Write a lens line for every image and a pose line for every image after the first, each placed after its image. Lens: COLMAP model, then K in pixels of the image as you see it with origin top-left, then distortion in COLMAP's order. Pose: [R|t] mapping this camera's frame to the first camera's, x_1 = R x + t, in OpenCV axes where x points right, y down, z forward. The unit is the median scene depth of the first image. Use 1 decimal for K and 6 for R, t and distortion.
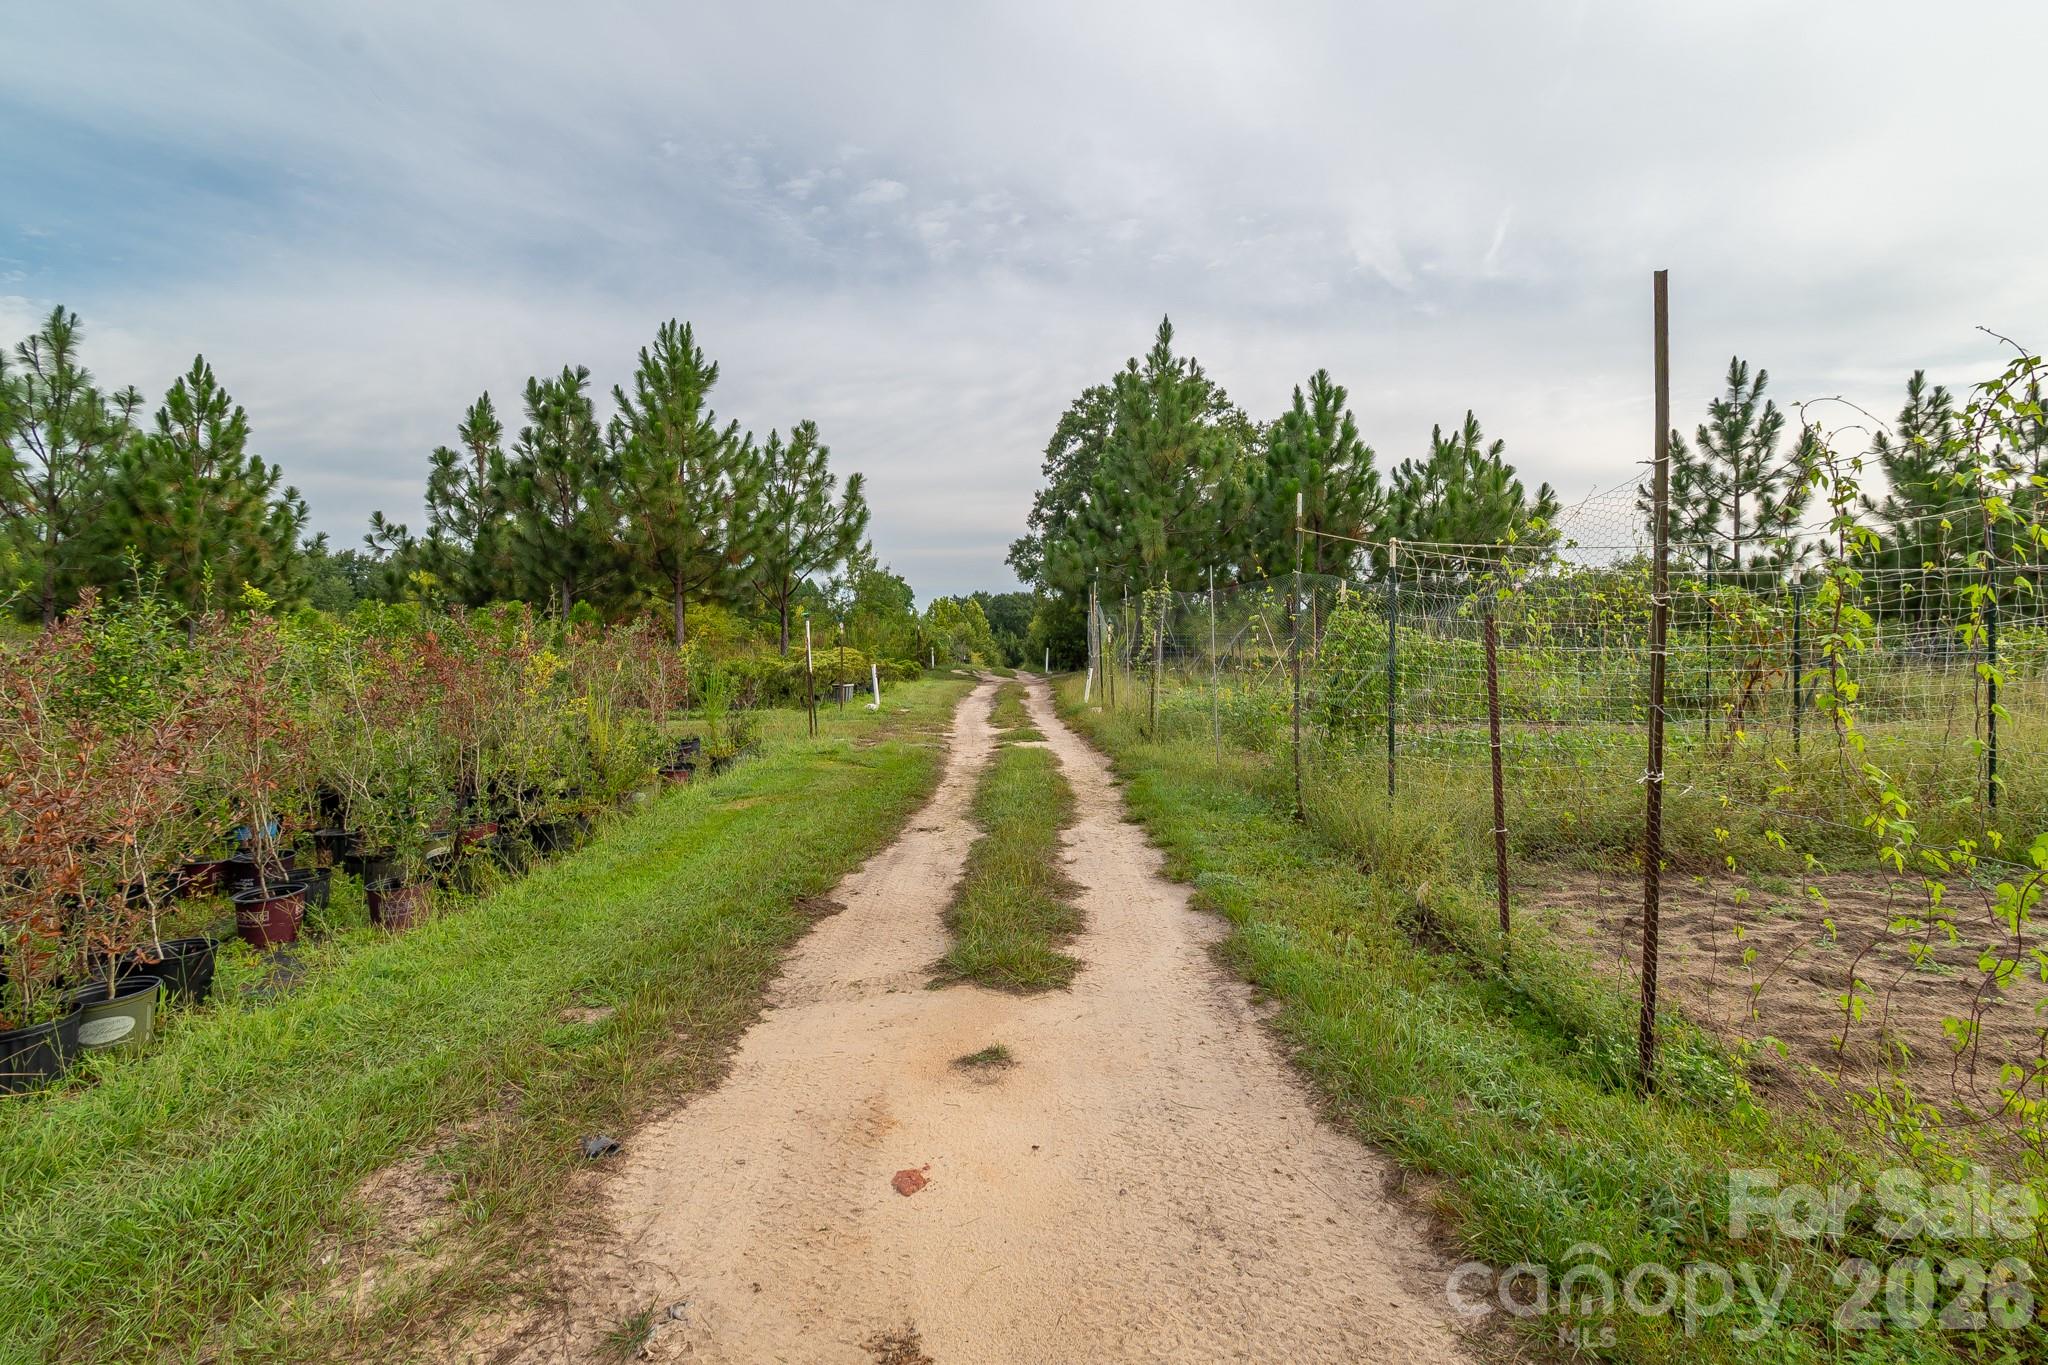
lens RADIAL K [[919.7, 0, 1066.1], [0, 919.7, 635.7], [0, 0, 1]] dist [0.005142, -0.002699]
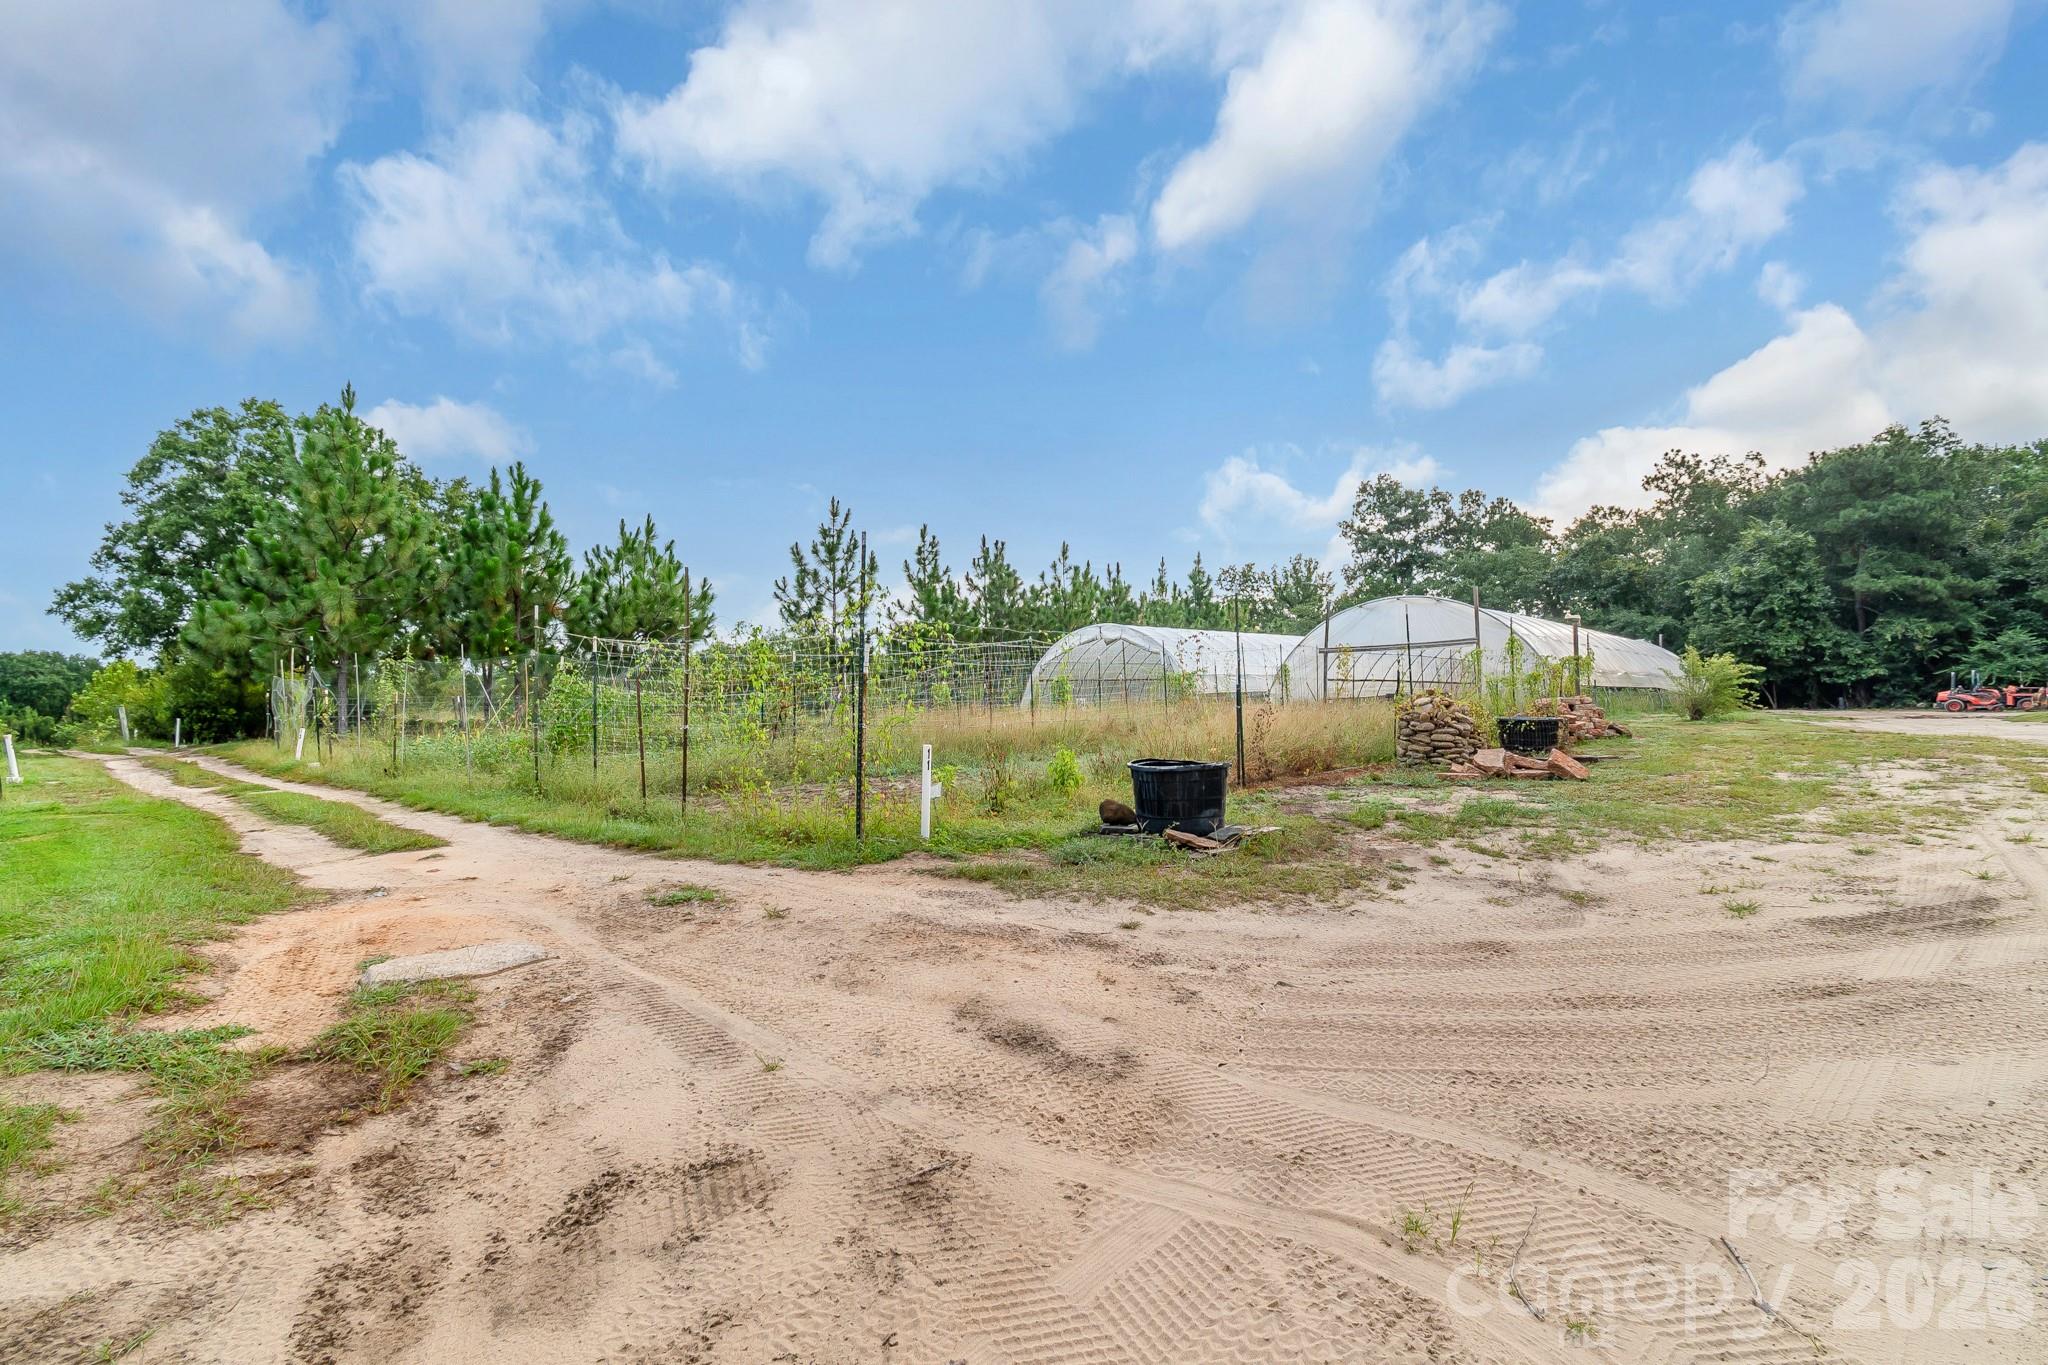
lens RADIAL K [[896.4, 0, 999.1], [0, 896.4, 657.9], [0, 0, 1]] dist [0.003024, -0.001391]
pose [[0.712688, 0.009949, 0.701411, -0.064665], [0.022210, 0.999078, -0.036738, 0.004460], [-0.701130, 0.041761, 0.711810, -0.166713]]
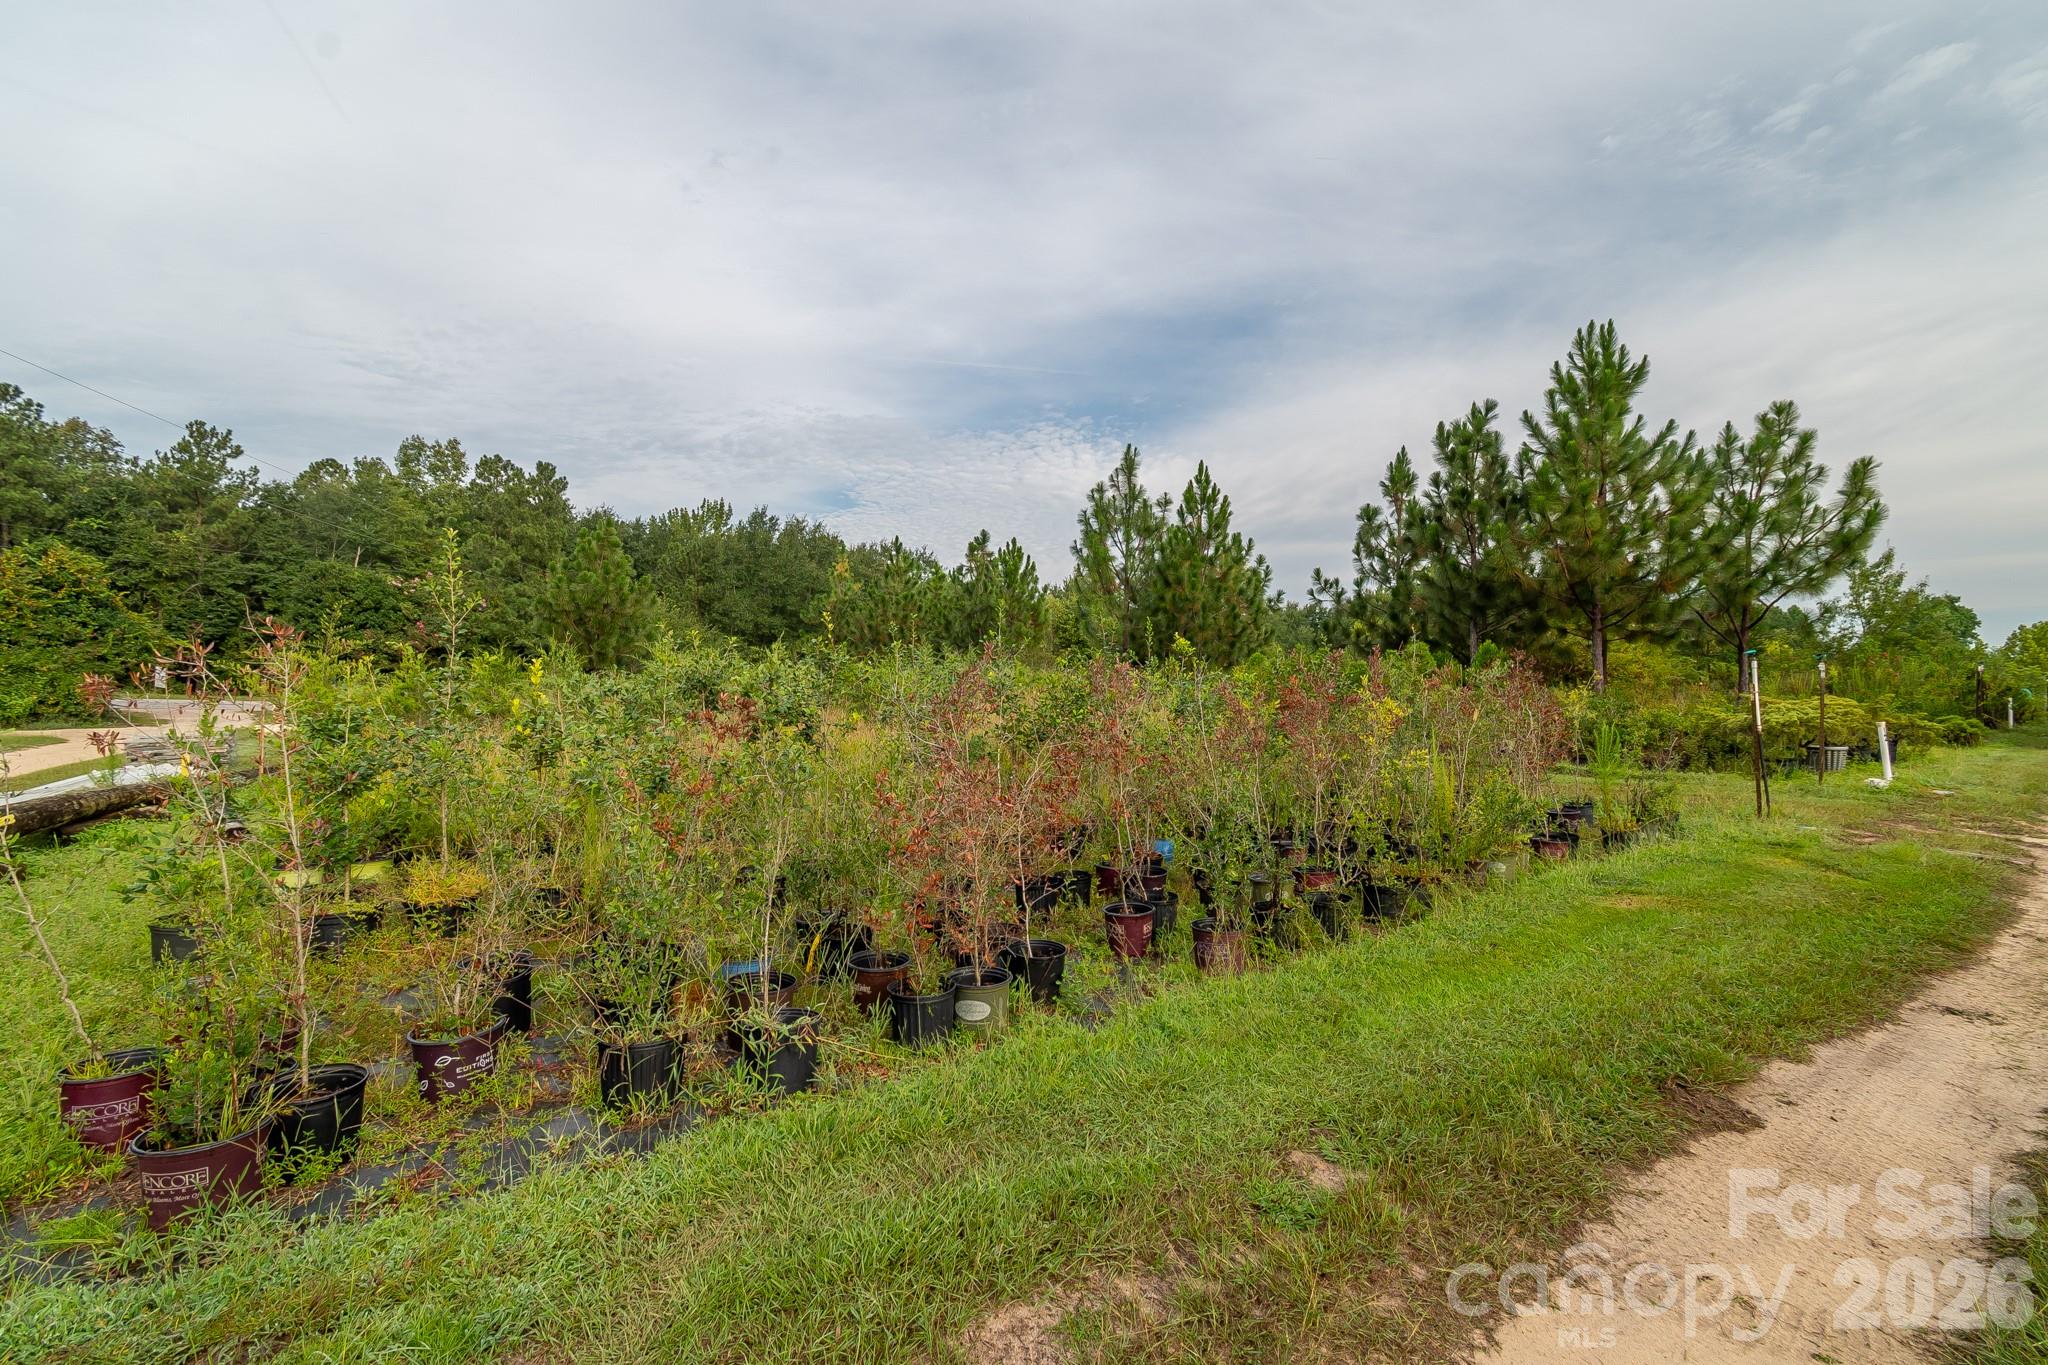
lens RADIAL K [[919.7, 0, 1027.8], [0, 919.7, 683.6], [0, 0, 1]] dist [0.005142, -0.002699]
pose [[0.570000, 0.013680, -0.821531, -0.002487], [-0.006622, 0.999905, 0.012055, -0.001510], [0.821618, -0.001431, 0.570037, 0.043434]]
